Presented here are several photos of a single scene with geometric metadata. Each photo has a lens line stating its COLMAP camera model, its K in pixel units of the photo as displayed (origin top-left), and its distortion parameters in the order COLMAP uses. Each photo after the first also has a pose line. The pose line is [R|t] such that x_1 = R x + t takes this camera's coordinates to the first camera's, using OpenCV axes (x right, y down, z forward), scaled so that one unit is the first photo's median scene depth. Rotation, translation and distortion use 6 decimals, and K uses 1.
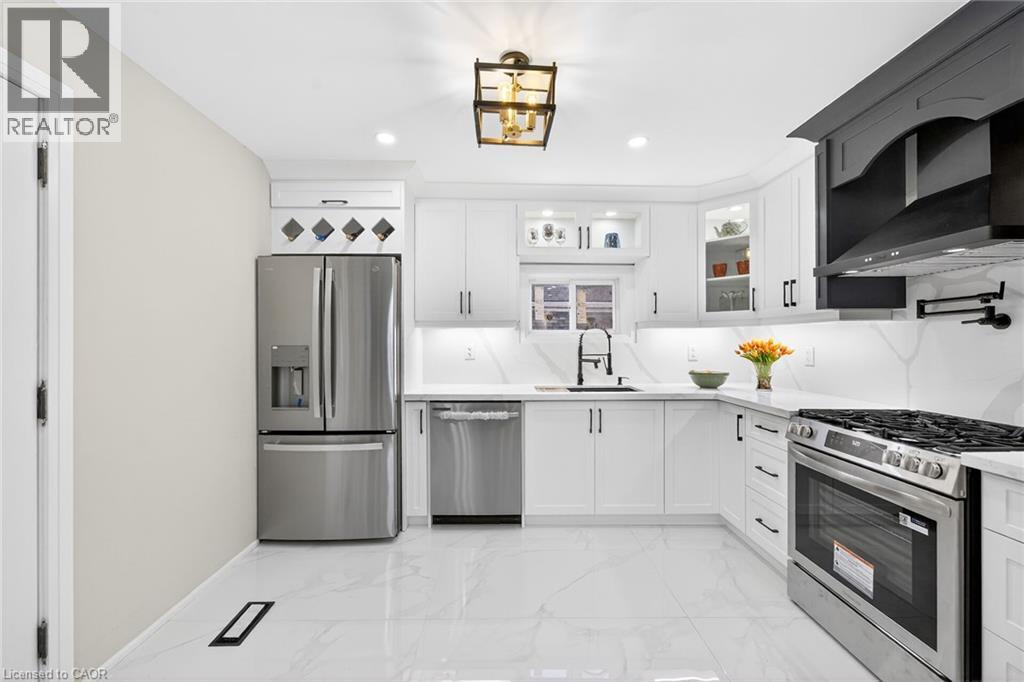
lens RADIAL K [[409.3, 0, 516.1], [0, 409.3, 341.2], [0, 0, 1]] dist [-0.001190, 0.005073]
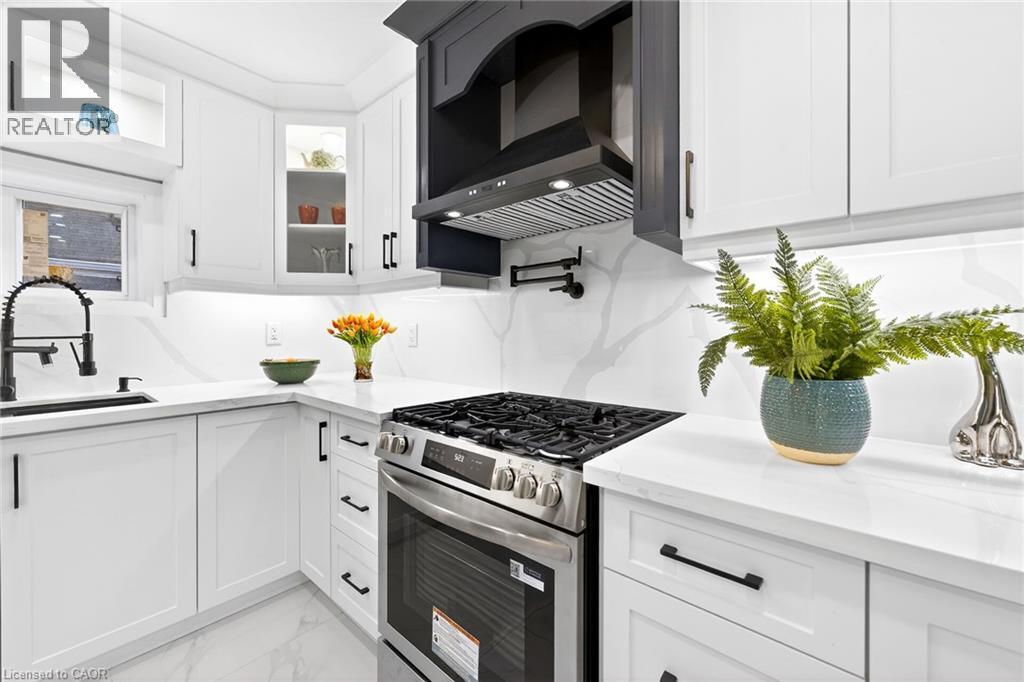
lens RADIAL K [[396.7, 0, 519.0], [0, 396.7, 332.8], [0, 0, 1]] dist [-0.009461, 0.000353]
pose [[0.657138, -0.001755, 0.753769, 0.252428], [-0.004330, 0.999972, 0.006103, 0.026559], [-0.753758, -0.007274, 0.657112, 0.312899]]
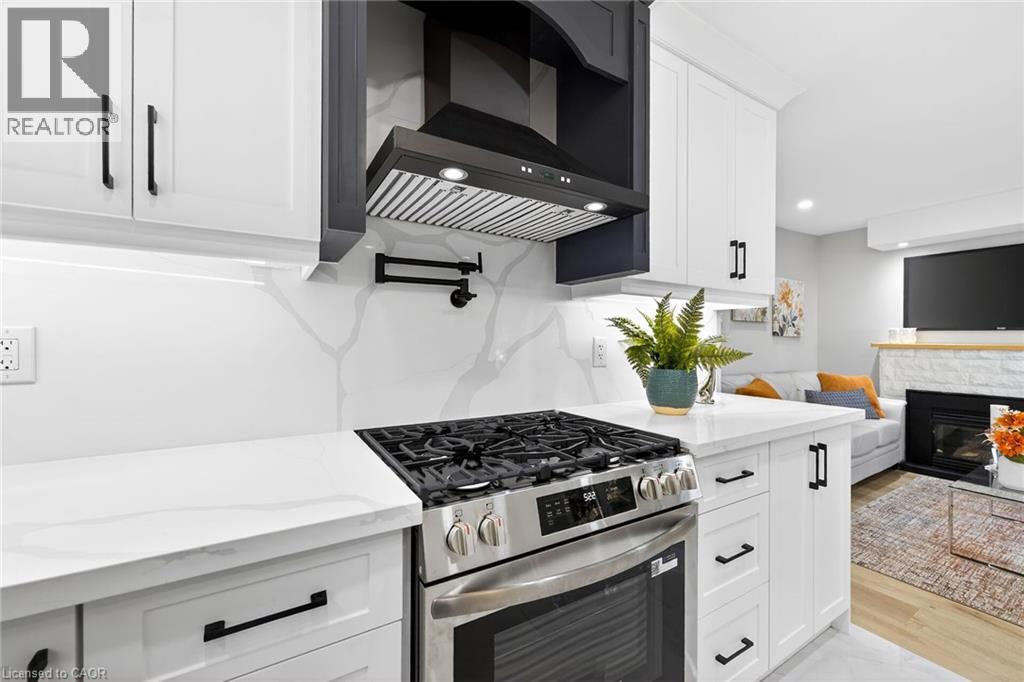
lens RADIAL K [[429.3, 0, 500.2], [0, 429.3, 341.5], [0, 0, 1]] dist [0.017837, 0.000205]
pose [[-0.520299, 0.002073, 0.853982, 0.240940], [-0.004252, 0.999978, -0.005017, 0.026426], [-0.853974, -0.006241, -0.520279, 0.866326]]
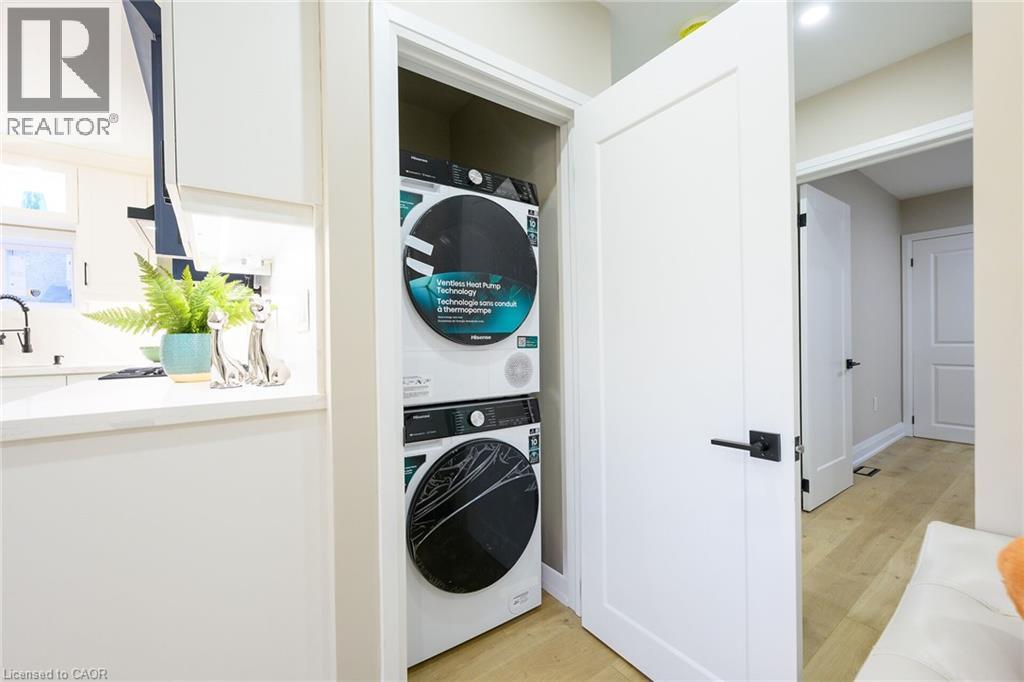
lens RADIAL K [[422.3, 0, 502.0], [0, 422.3, 333.4], [0, 0, 1]] dist [-0.001153, 0.005841]
pose [[0.826218, -0.011158, 0.563240, 0.658187], [0.013041, 0.999915, 0.000678, 0.062709], [-0.563199, 0.006785, 0.826293, -0.384057]]
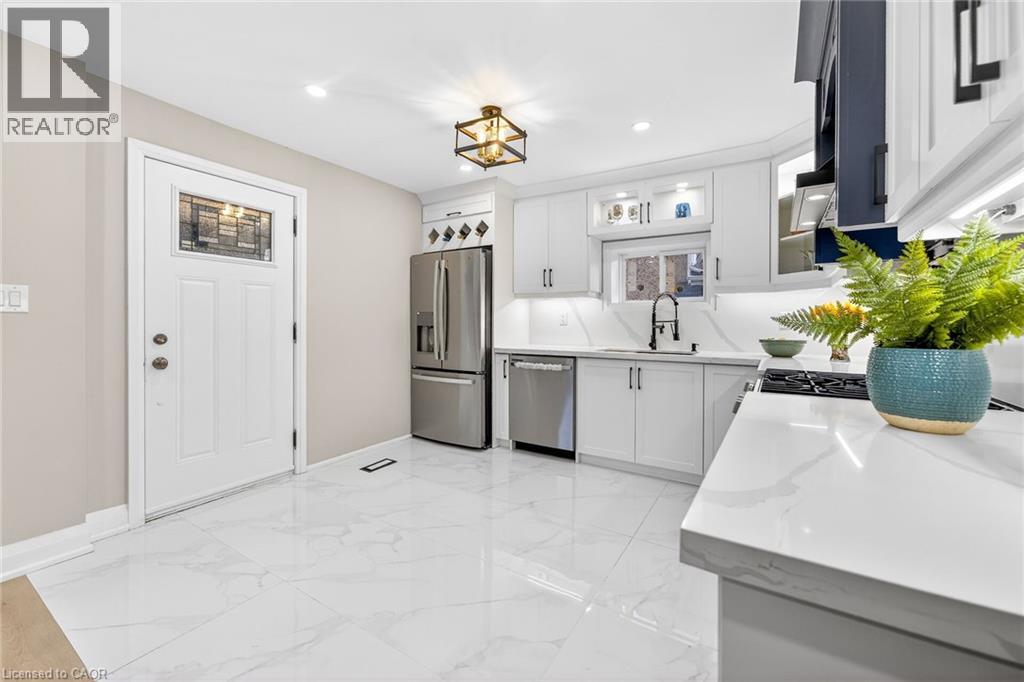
lens RADIAL K [[415.6, 0, 514.3], [0, 415.6, 321.2], [0, 0, 1]] dist [0.000395, 0.000103]
pose [[0.838922, 0.004388, -0.544234, 0.541092], [-0.003204, 0.999990, 0.003124, 0.036895], [0.544242, -0.000877, 0.838928, -0.126050]]
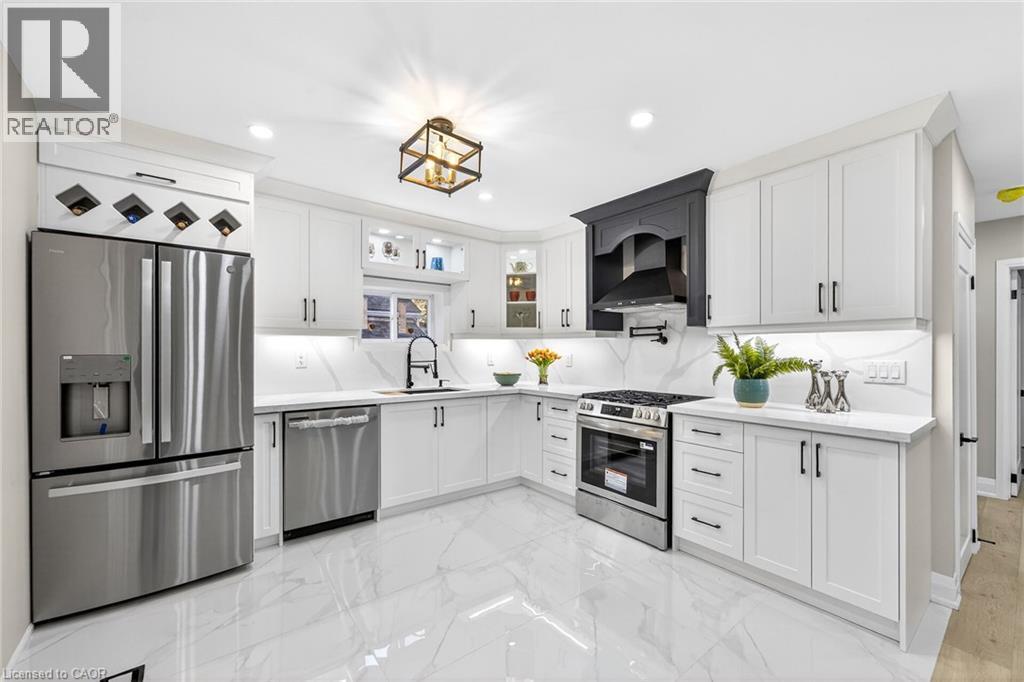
lens RADIAL K [[410.5, 0, 509.4], [0, 410.5, 349.8], [0, 0, 1]] dist [0.001900, 0.000844]
pose [[0.800999, 0.001936, 0.598662, -0.362813], [-0.004383, 0.999987, 0.002630, -0.003716], [-0.598649, -0.004730, 0.800997, -0.077110]]
